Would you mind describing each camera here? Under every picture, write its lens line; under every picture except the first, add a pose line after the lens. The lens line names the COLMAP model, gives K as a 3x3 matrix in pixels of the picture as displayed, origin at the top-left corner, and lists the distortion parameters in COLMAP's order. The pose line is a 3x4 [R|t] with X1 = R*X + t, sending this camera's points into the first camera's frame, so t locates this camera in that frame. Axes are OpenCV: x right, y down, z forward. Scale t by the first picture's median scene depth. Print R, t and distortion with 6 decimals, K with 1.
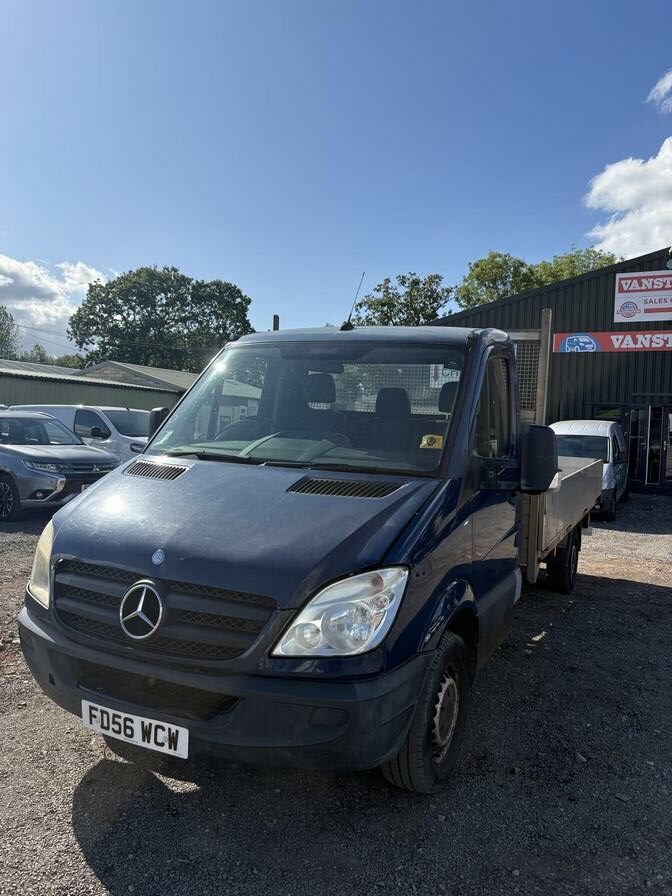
lens RADIAL K [[678.4, 0, 342.8], [0, 678.4, 444.3], [0, 0, 1]] dist [0.026932, -0.022296]
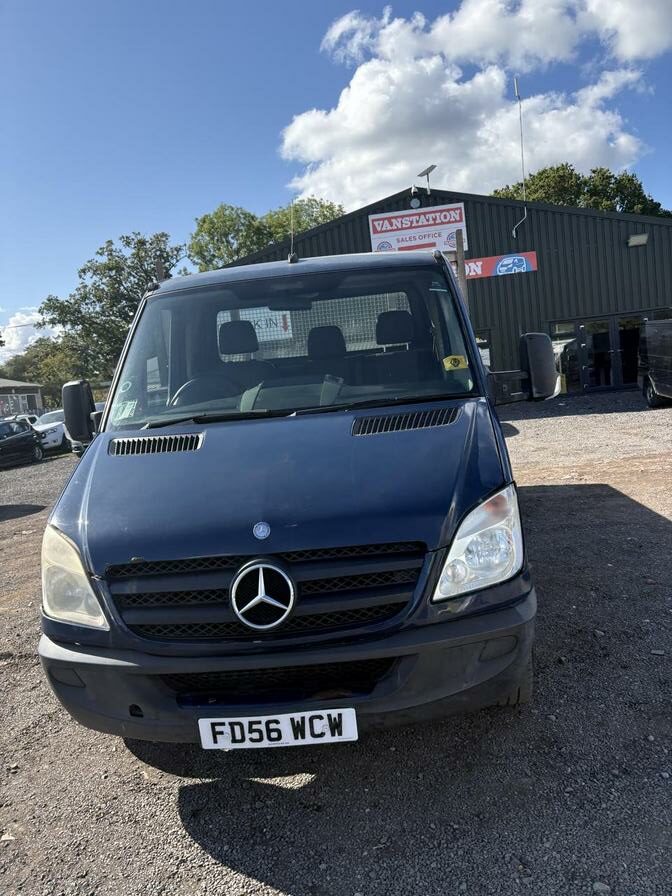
lens RADIAL K [[678.4, 0, 336.7], [0, 678.4, 454.8], [0, 0, 1]] dist [0.026932, -0.022296]
pose [[0.916097, -0.182010, 0.357266, -0.280932], [0.156808, 0.982700, 0.098554, 0.002401], [-0.369023, -0.034263, 0.928789, 0.110418]]
